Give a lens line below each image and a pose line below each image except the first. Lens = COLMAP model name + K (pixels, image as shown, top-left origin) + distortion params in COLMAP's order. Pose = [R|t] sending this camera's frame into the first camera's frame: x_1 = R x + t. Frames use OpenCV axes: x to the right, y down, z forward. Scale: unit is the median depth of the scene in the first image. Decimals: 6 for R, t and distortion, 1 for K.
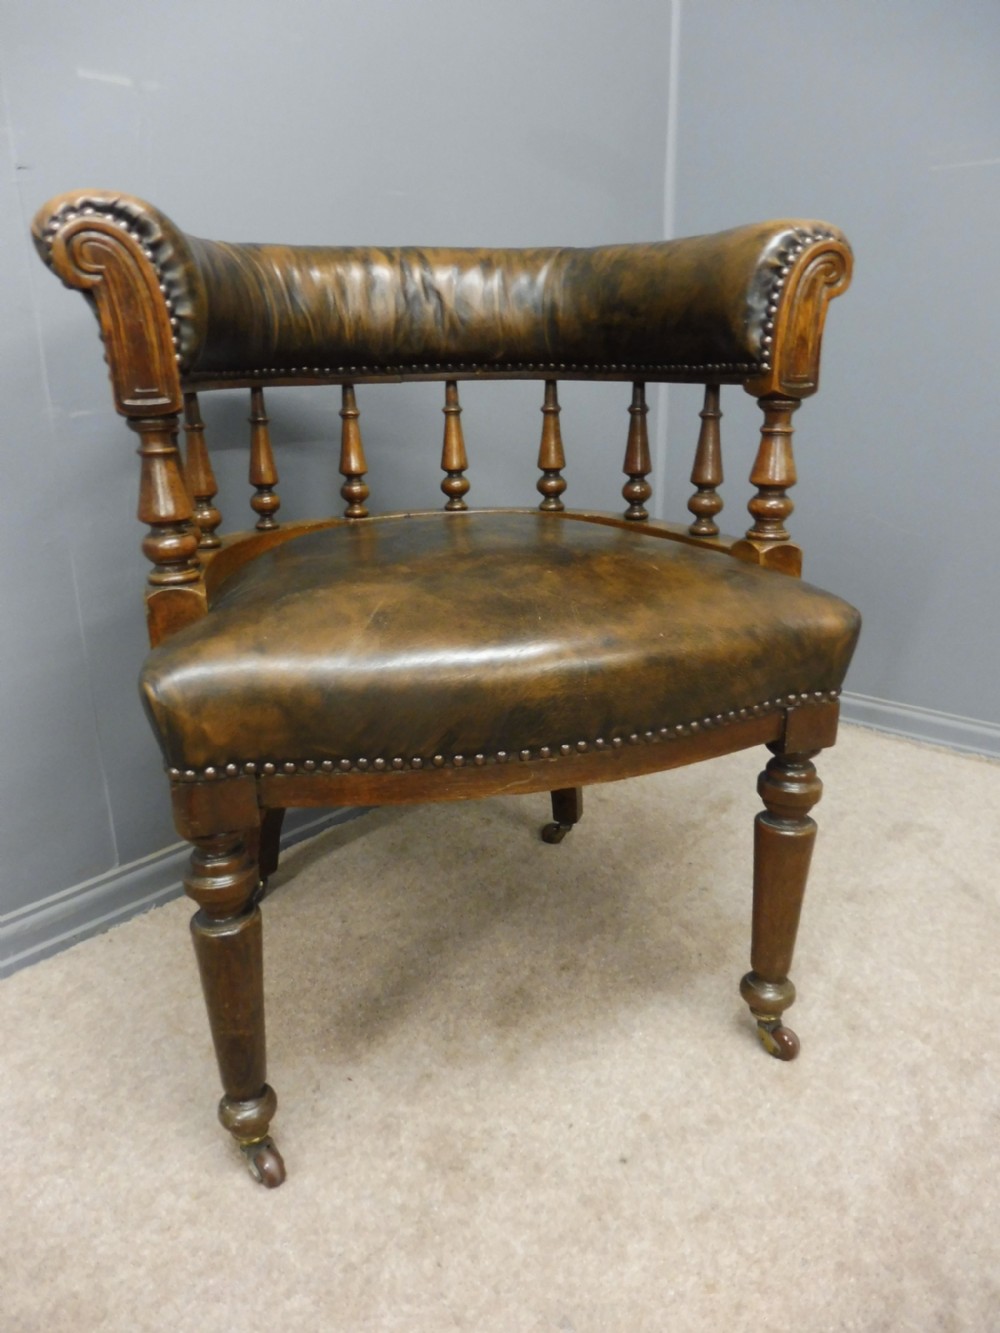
lens RADIAL K [[967.8, 0, 495.5], [0, 967.8, 663.9], [0, 0, 1]] dist [-0.074055, 0.041494]
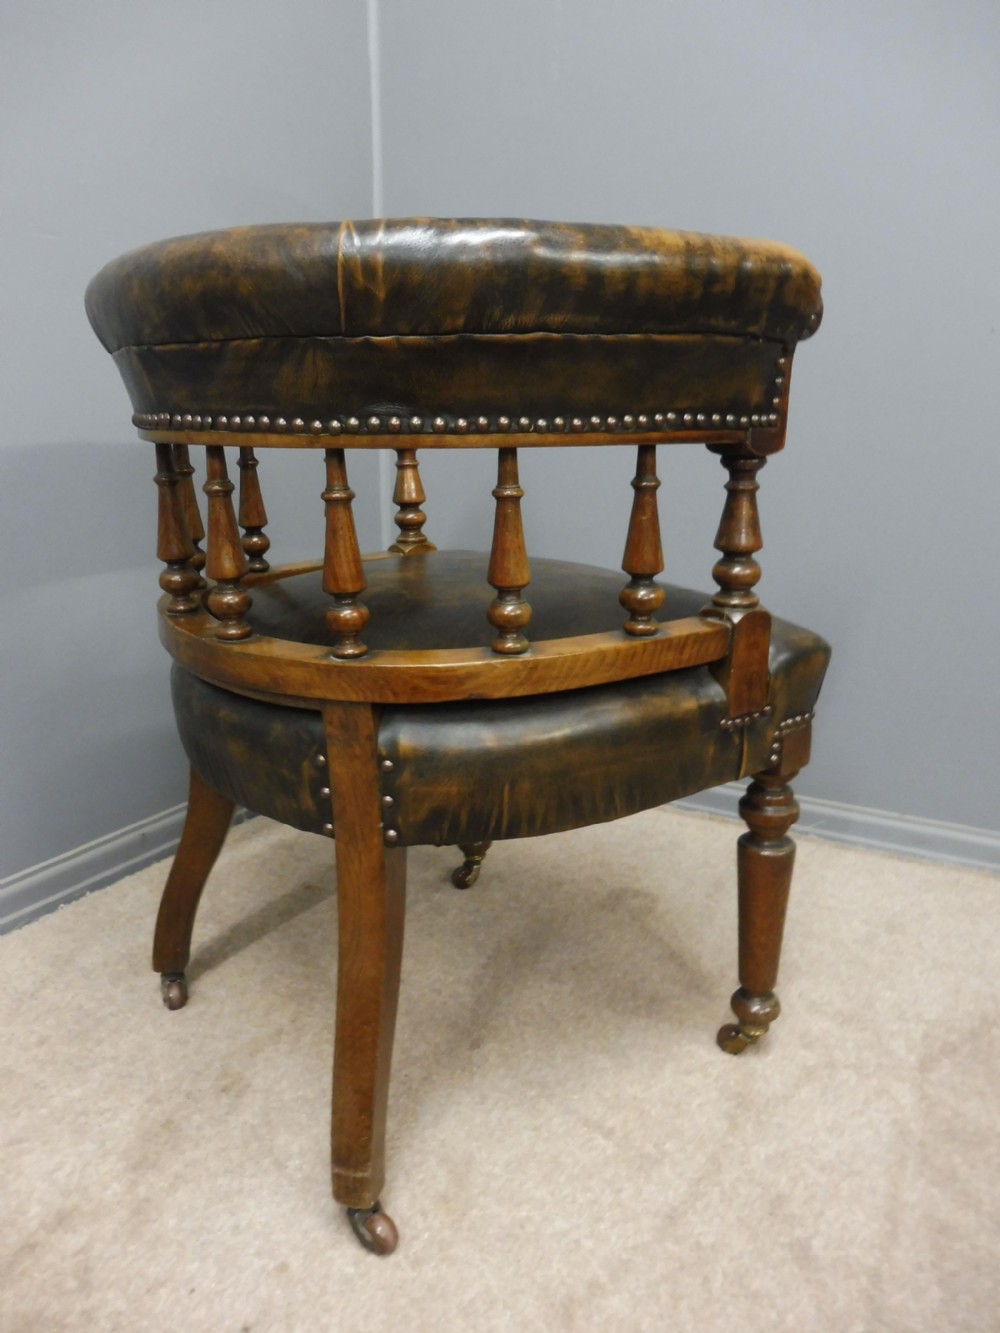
lens RADIAL K [[967.8, 0, 496.2], [0, 967.8, 671.7], [0, 0, 1]] dist [-0.074055, 0.041494]
pose [[0.980860, -0.033641, 0.191785, 0.186409], [0.044852, 0.997510, -0.054416, -0.010579], [-0.189477, 0.061977, 0.979927, 0.078808]]
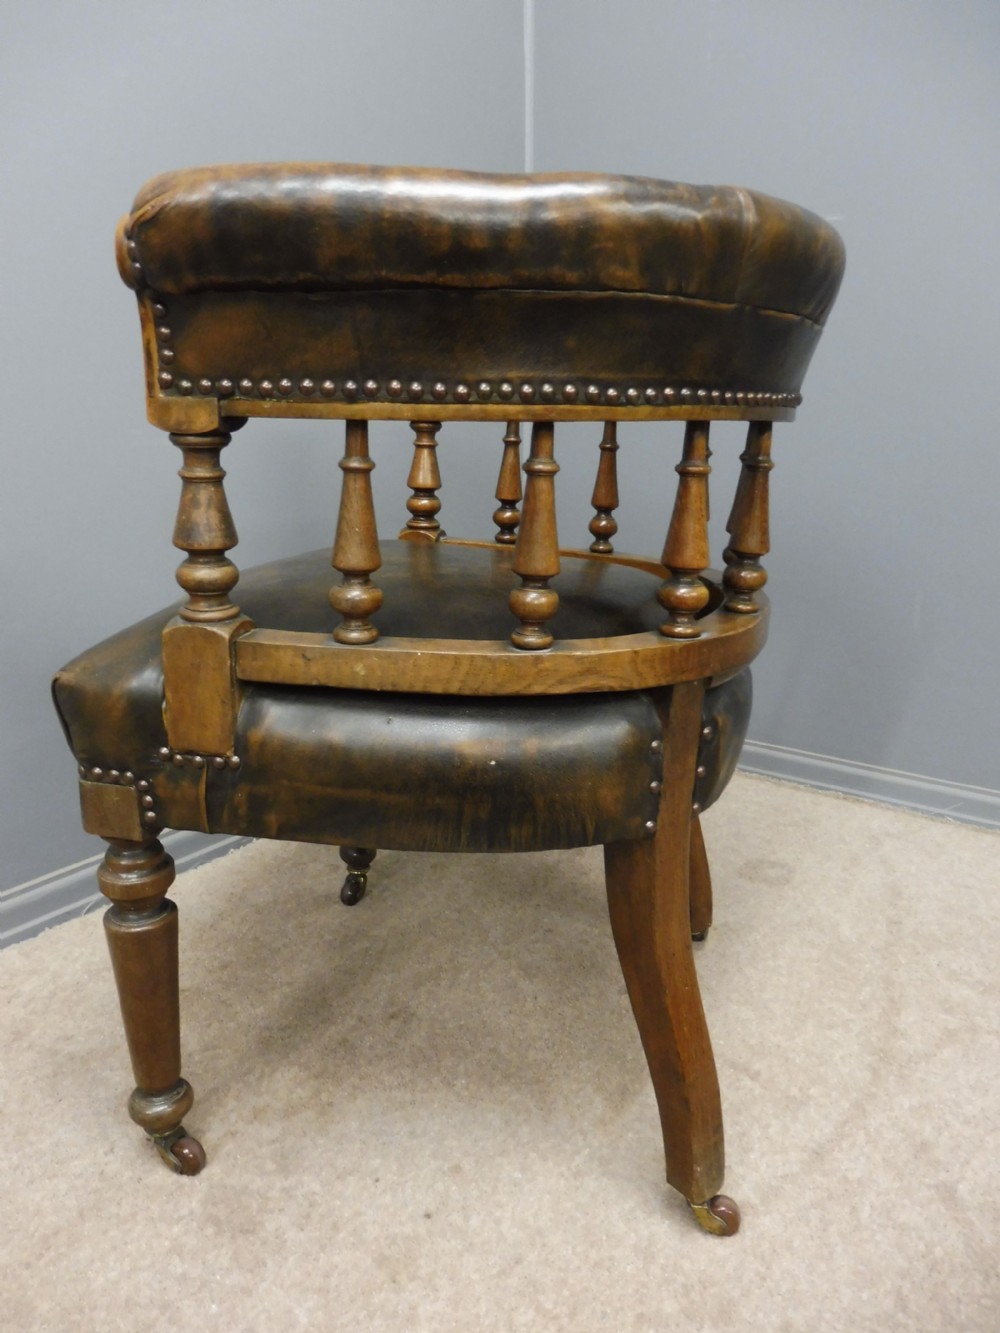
lens RADIAL K [[967.8, 0, 494.4], [0, 967.8, 663.1], [0, 0, 1]] dist [-0.074055, 0.041494]
pose [[0.996660, -0.007579, 0.081312, 0.112408], [0.012472, 0.998130, -0.059835, 0.026404], [-0.080707, 0.060649, 0.994891, 0.018840]]
